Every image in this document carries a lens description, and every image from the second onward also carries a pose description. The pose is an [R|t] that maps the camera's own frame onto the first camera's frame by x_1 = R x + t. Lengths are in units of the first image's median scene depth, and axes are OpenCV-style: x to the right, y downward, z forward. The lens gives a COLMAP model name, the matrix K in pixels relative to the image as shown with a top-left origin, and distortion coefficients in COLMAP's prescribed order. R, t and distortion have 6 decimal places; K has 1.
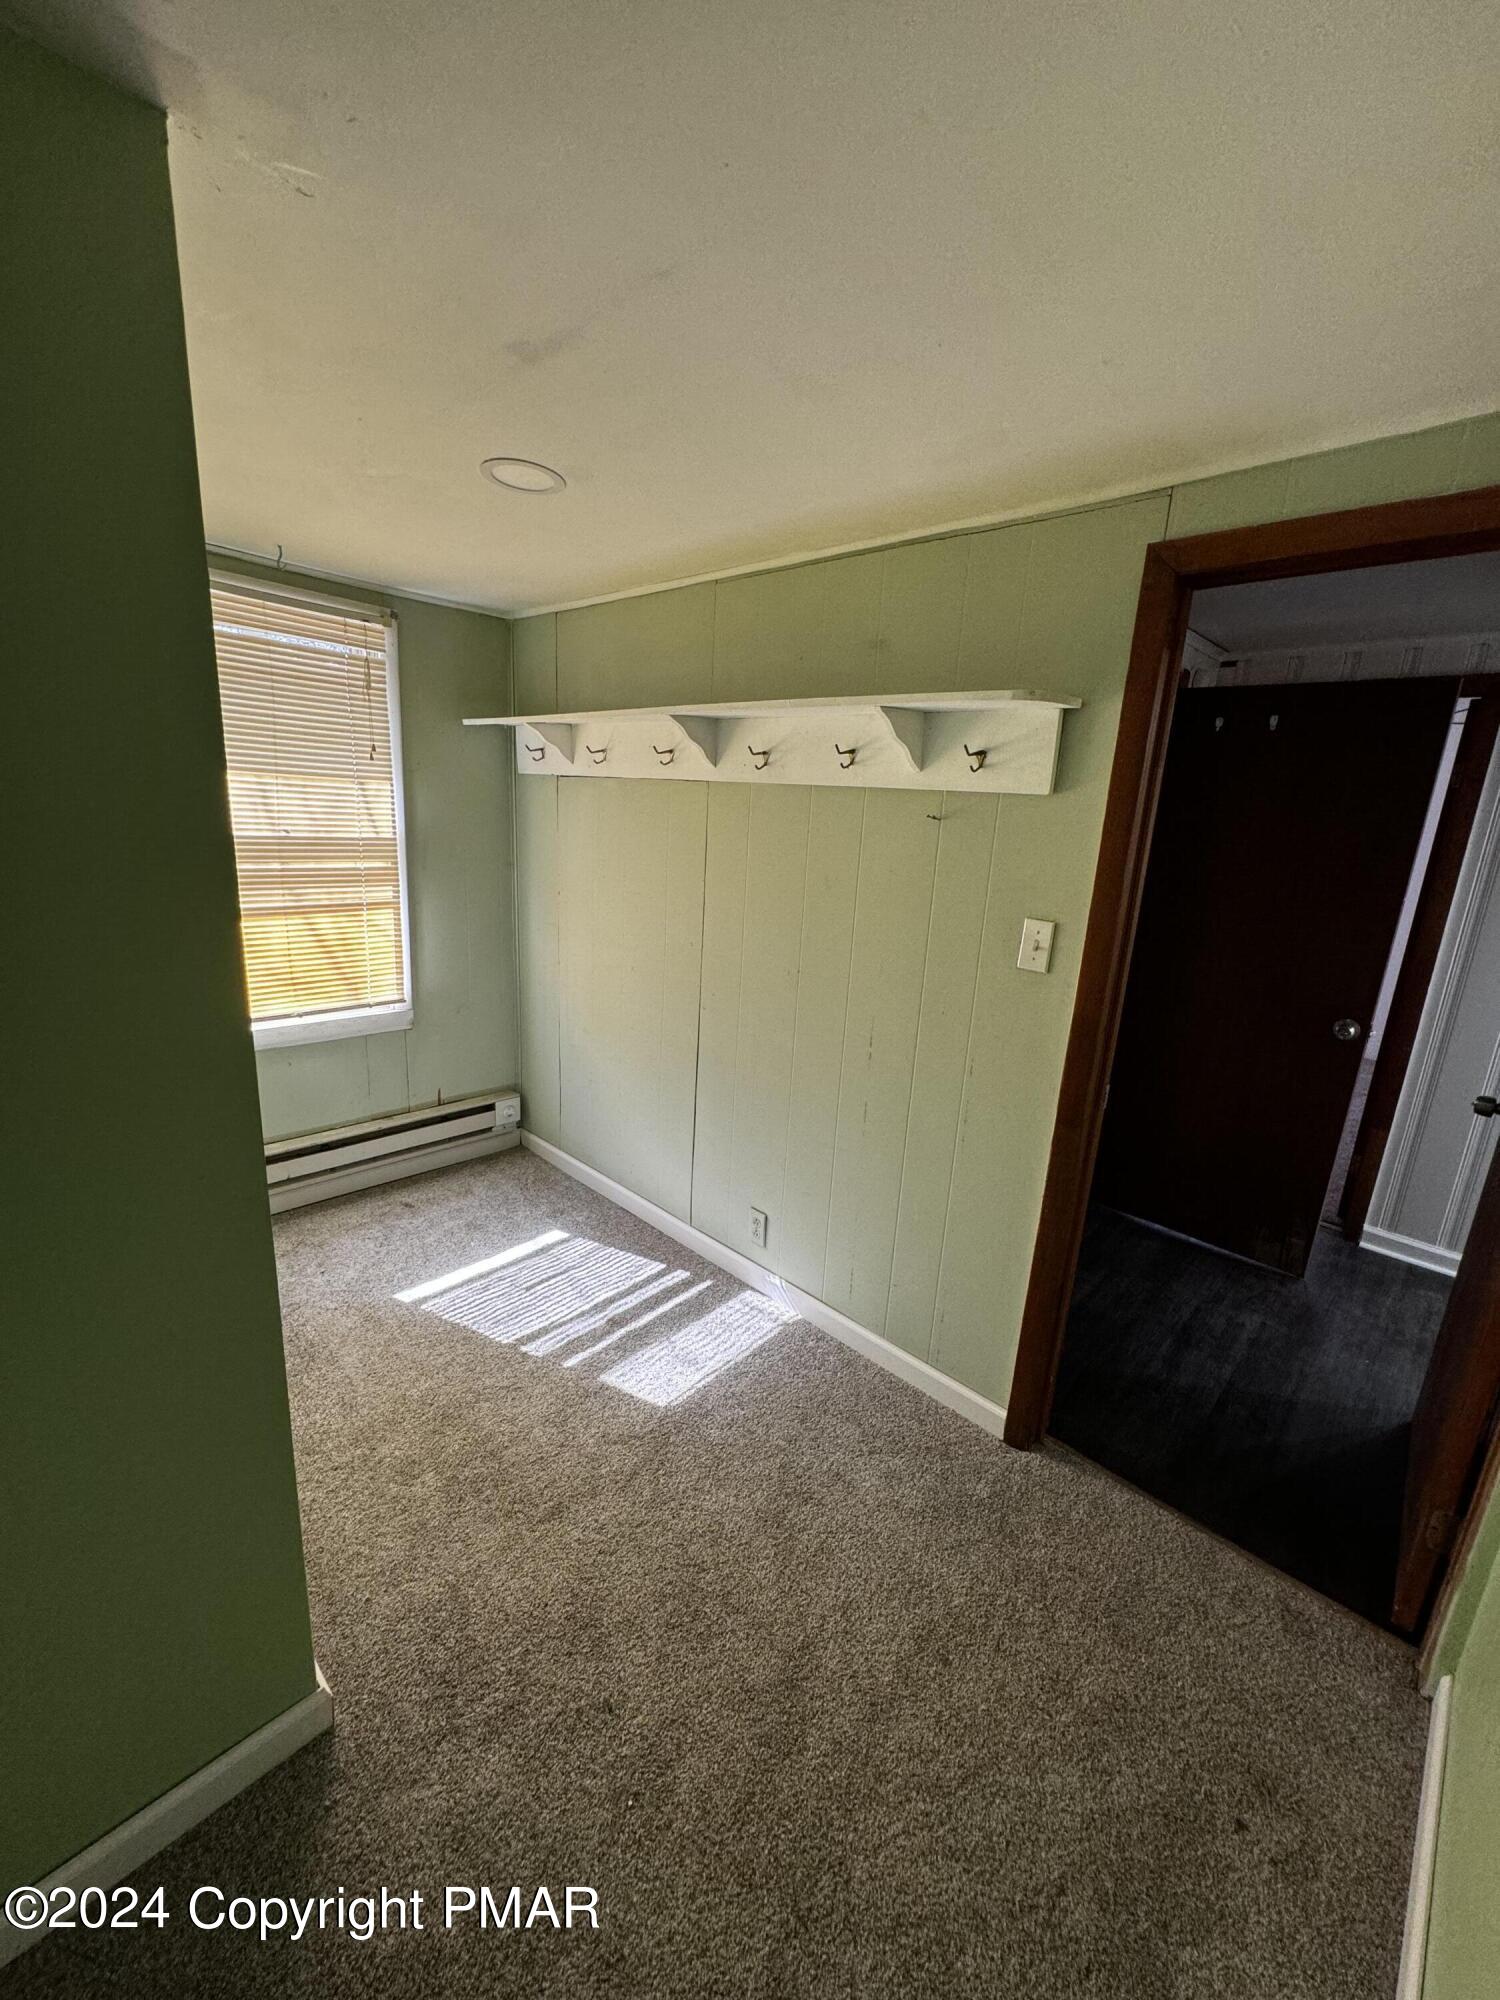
lens RADIAL K [[798.7, 0, 763.6], [0, 798.7, 996.7], [0, 0, 1]] dist [0.004009, 0.000604]
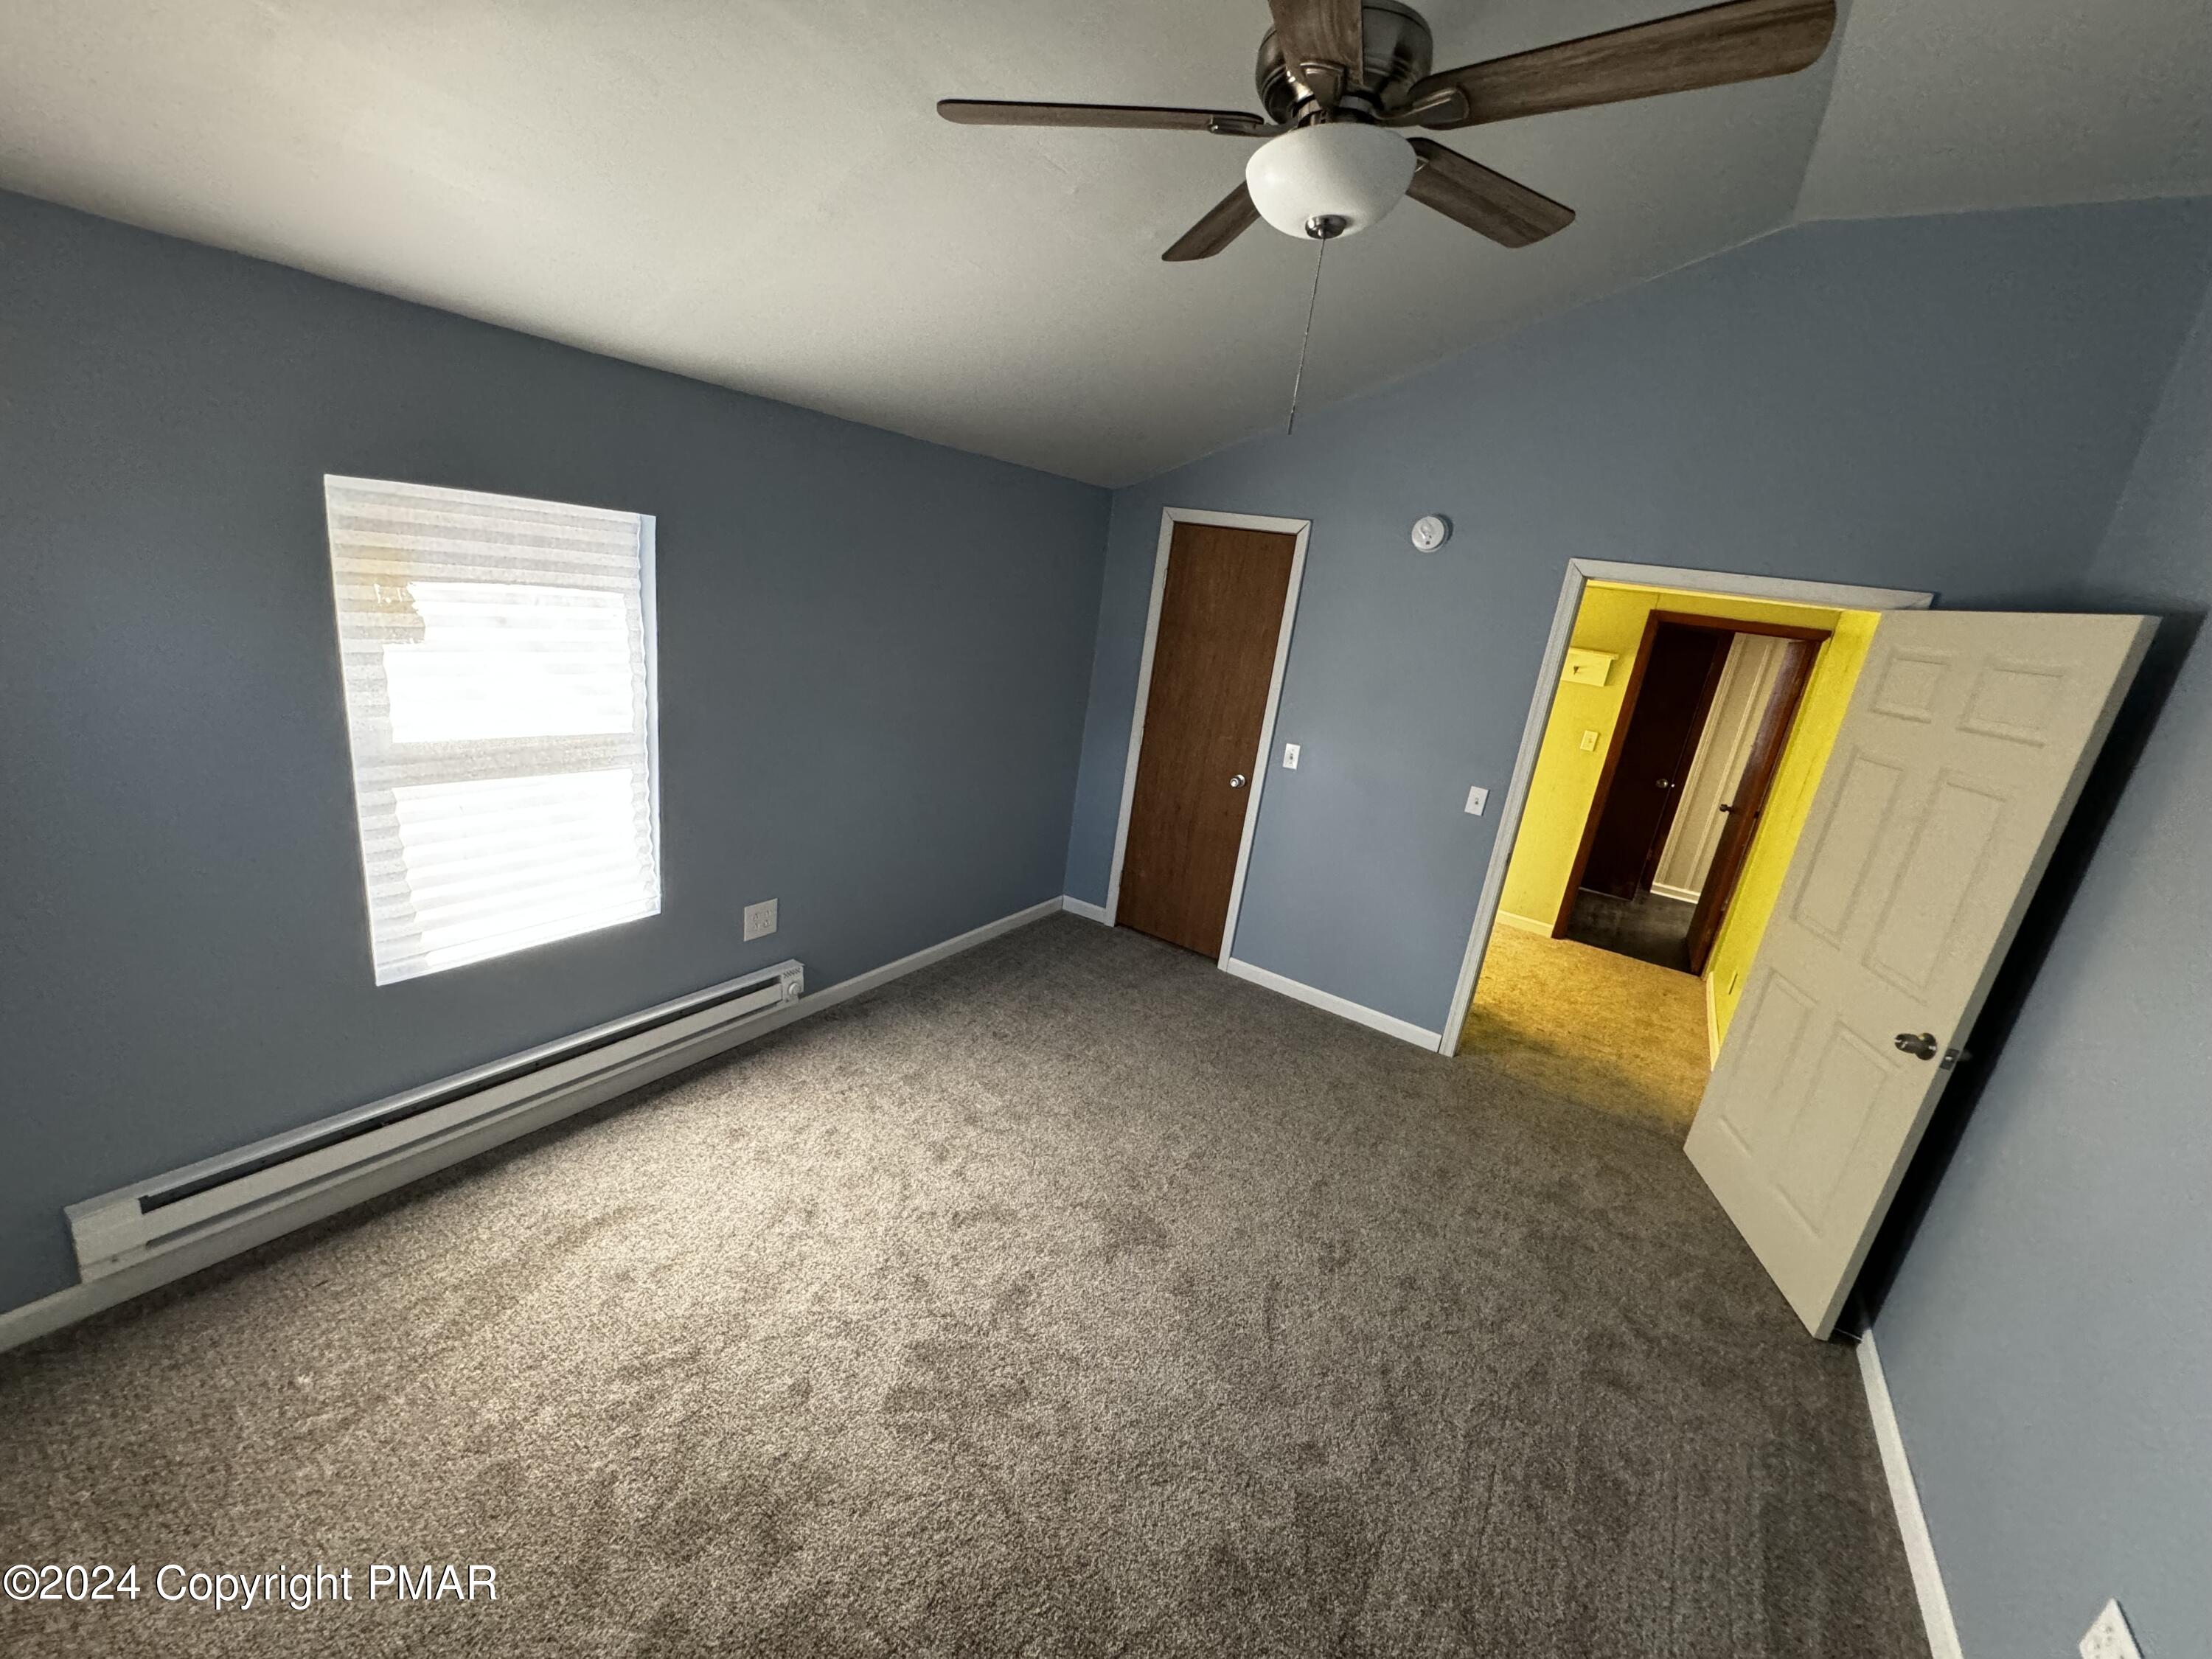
lens RADIAL K [[883.4, 0, 1110.2], [0, 883.4, 826.4], [0, 0, 1]] dist [0.004009, 0.000604]
pose [[0.982813, 0.010064, 0.184331, -1.260640], [-0.022089, 0.997750, 0.063295, 0.049882], [-0.183279, -0.066279, 0.980824, -1.154600]]
